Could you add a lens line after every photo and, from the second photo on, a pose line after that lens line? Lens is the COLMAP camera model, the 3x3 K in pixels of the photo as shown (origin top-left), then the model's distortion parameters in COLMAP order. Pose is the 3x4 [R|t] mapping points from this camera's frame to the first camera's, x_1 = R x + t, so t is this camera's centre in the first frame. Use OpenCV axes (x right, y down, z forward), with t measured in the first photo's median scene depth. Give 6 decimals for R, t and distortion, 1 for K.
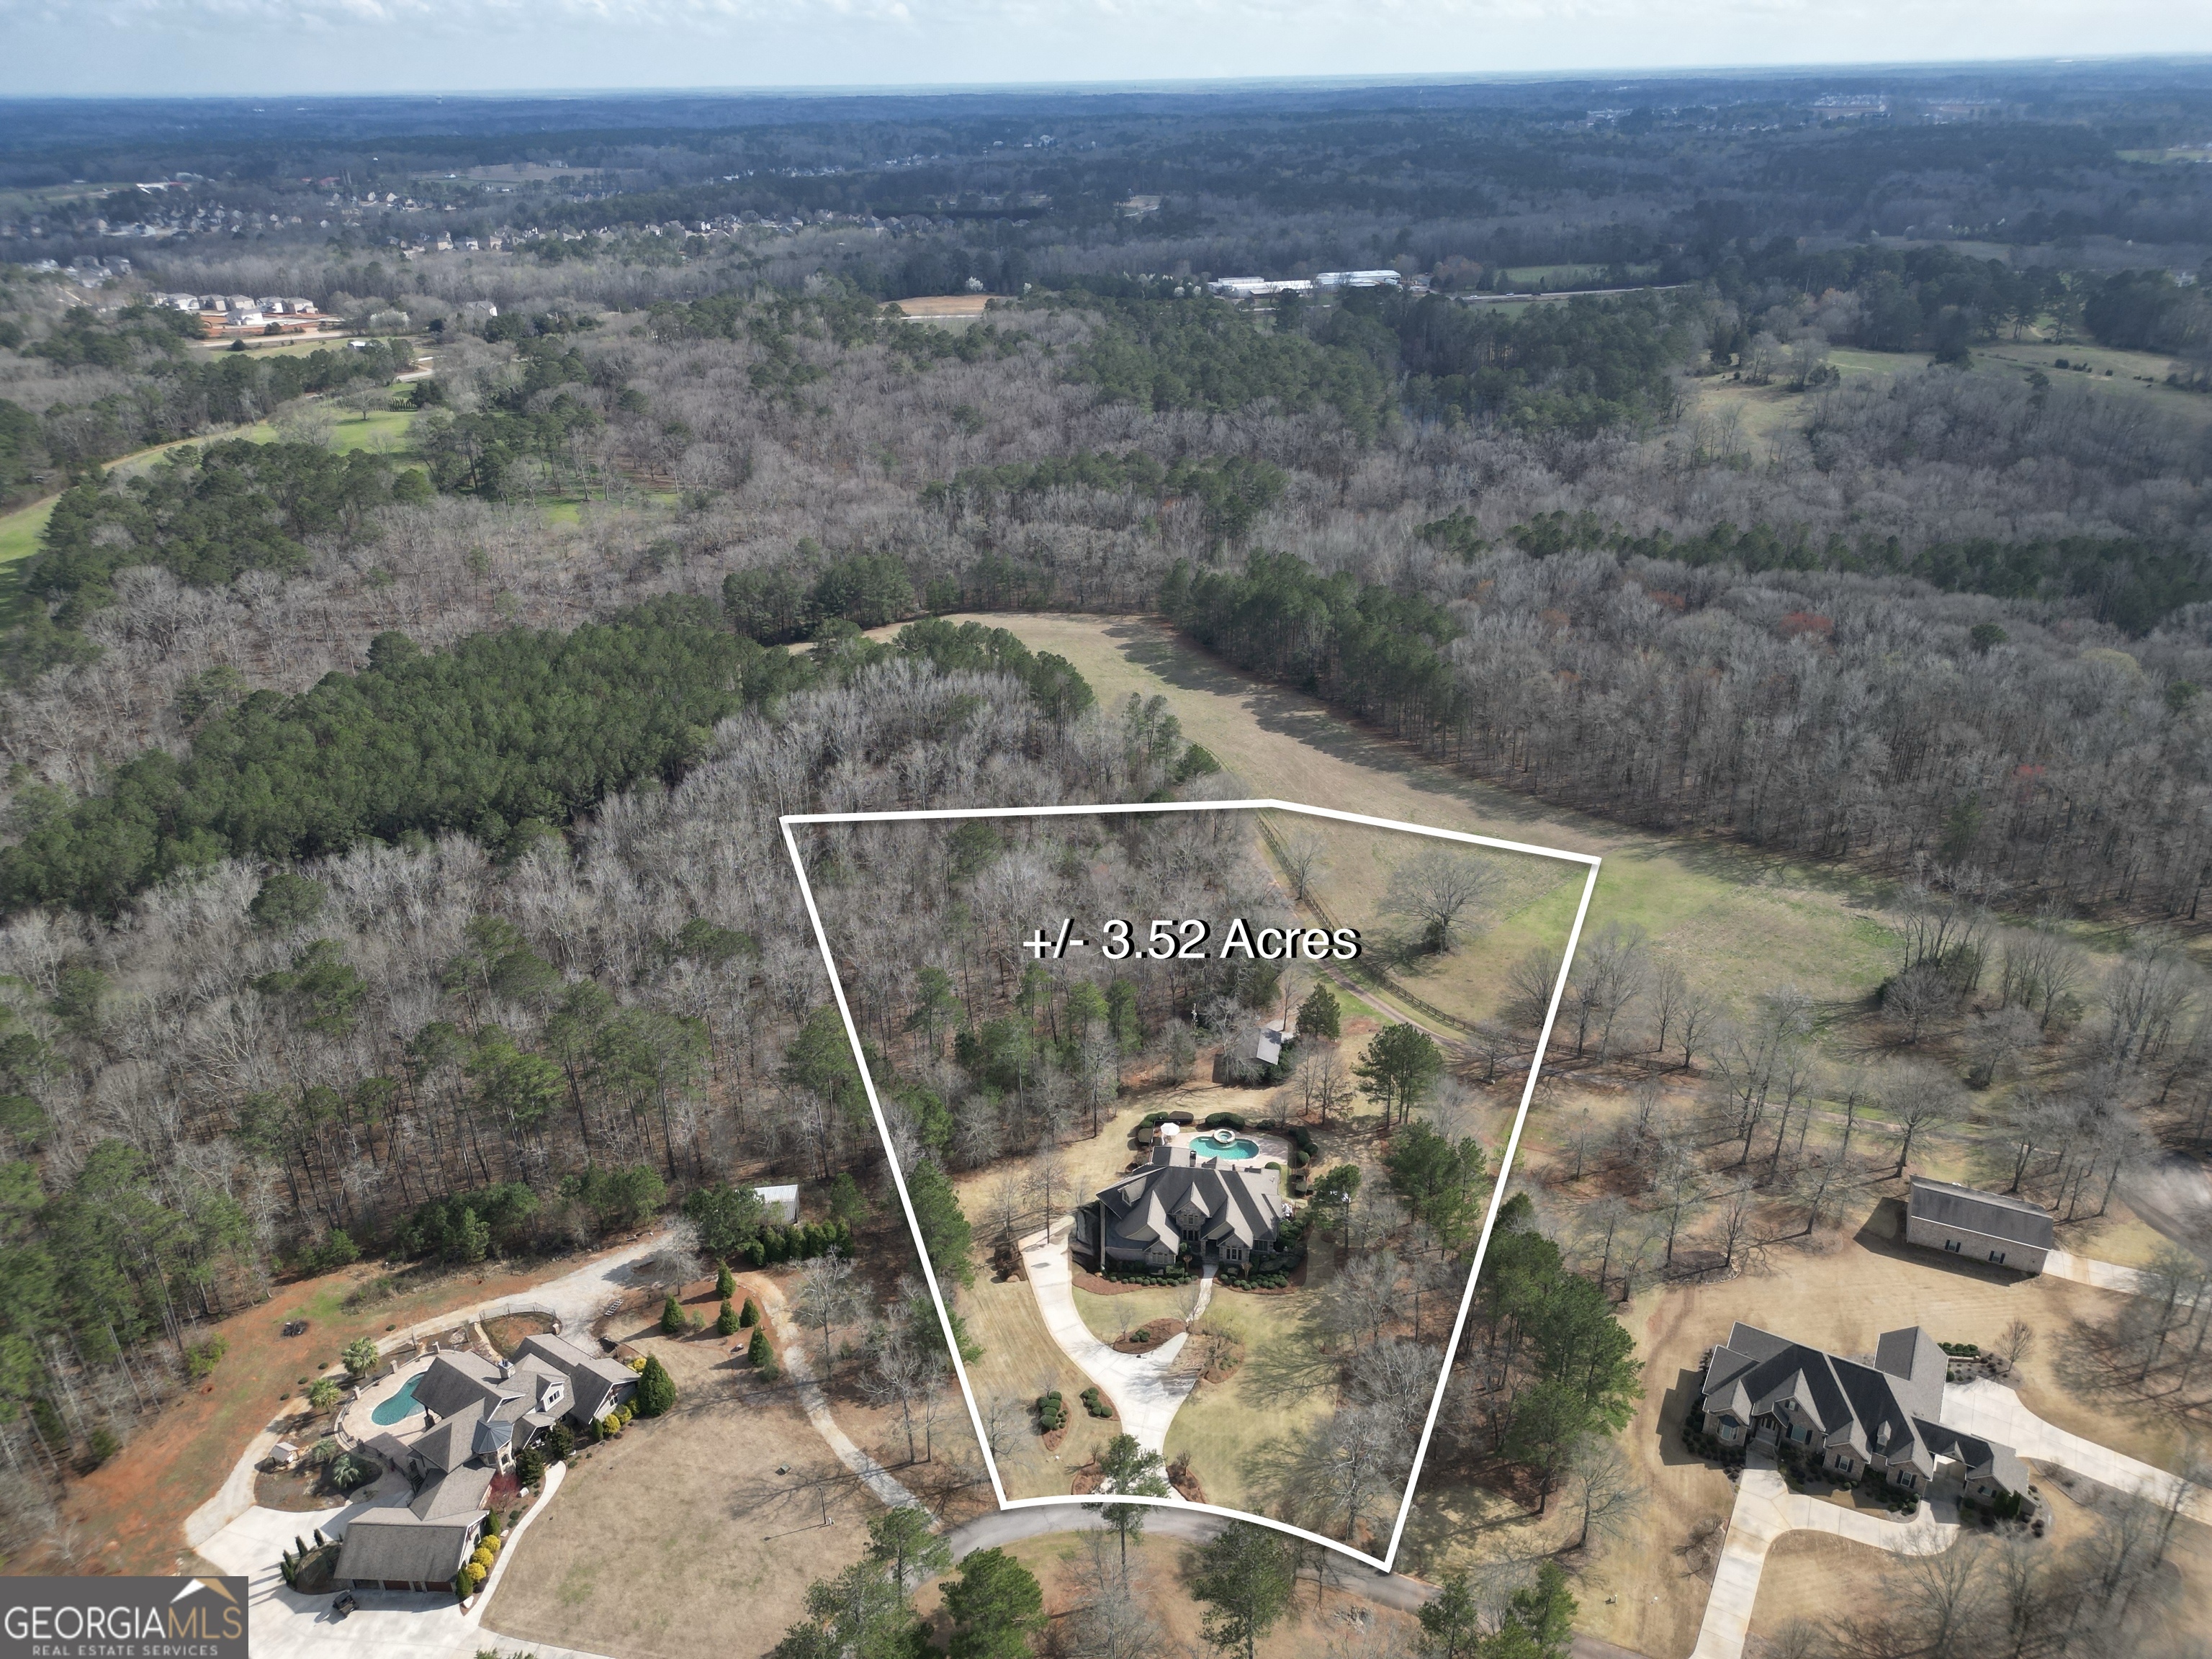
lens RADIAL K [[1556.9, 0, 1105.0], [0, 1556.9, 828.6], [0, 0, 1]] dist [0.035331, -0.002012]
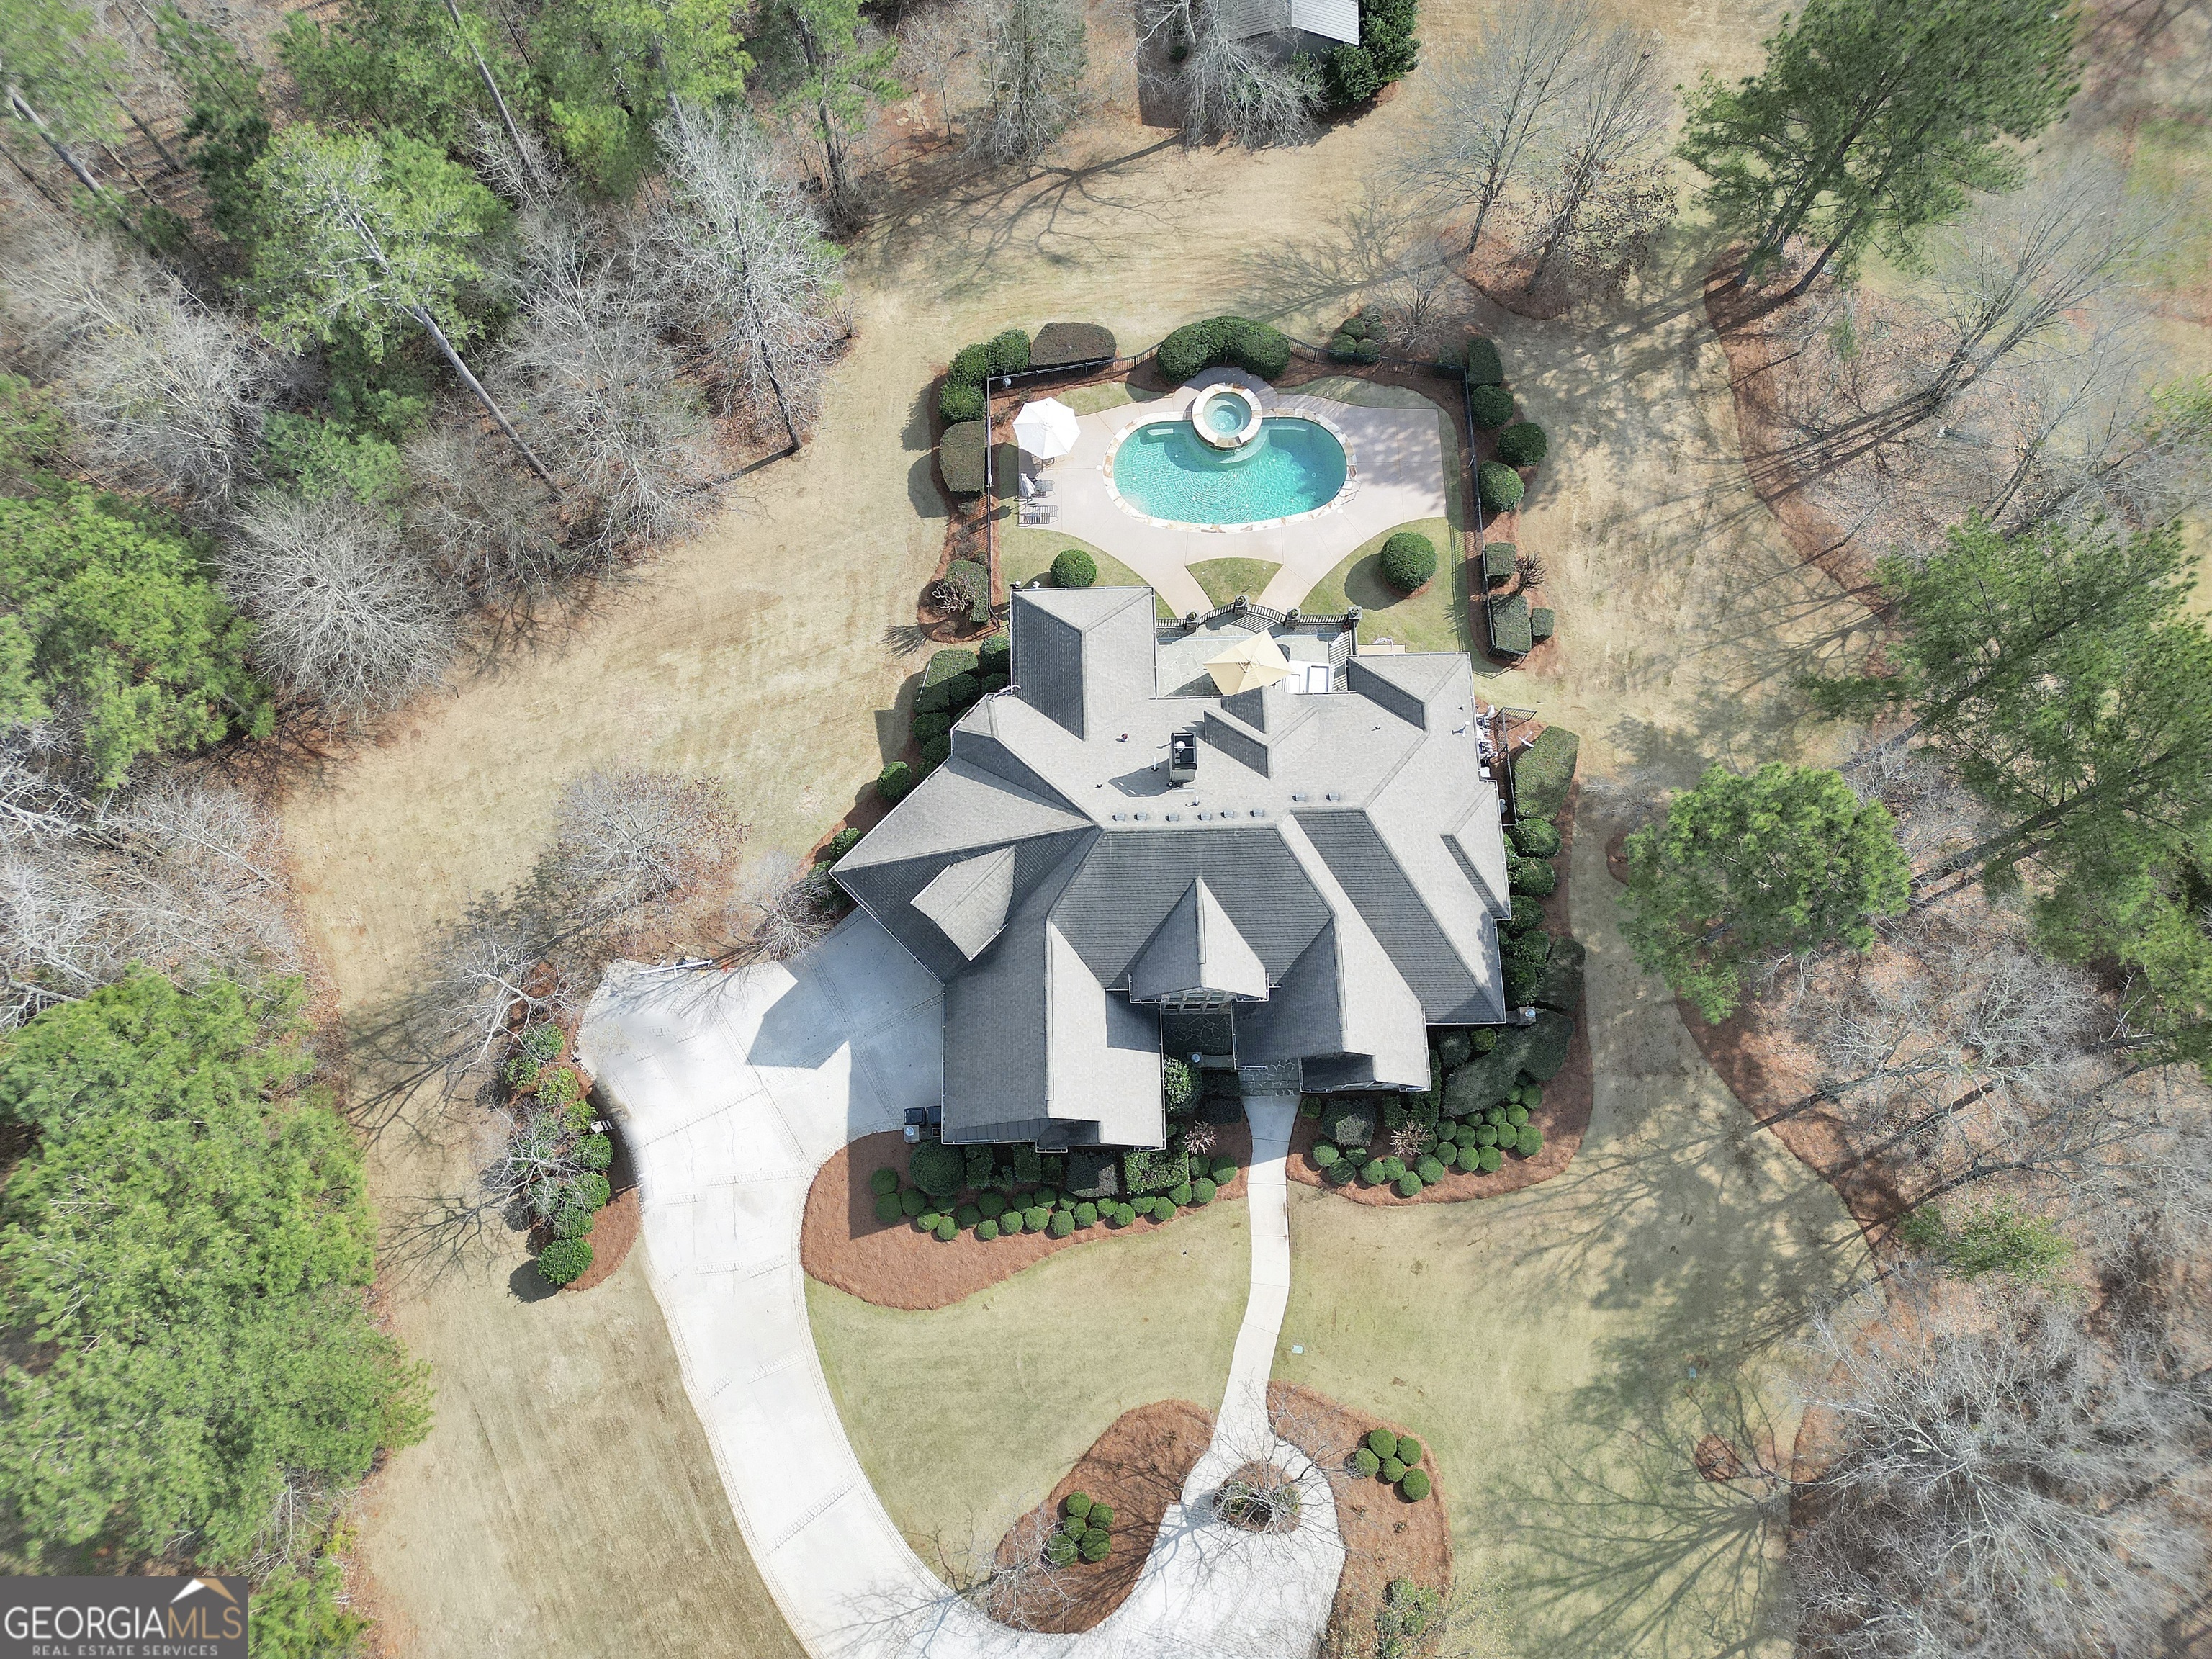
lens RADIAL K [[1556.9, 0, 1103.7], [0, 1556.9, 828.6], [0, 0, 1]] dist [0.035331, -0.002012]
pose [[0.986856, -0.149019, 0.062521, 0.026232], [0.052145, 0.659821, 0.749611, 0.028521], [-0.152959, -0.736498, 0.658919, 0.839550]]
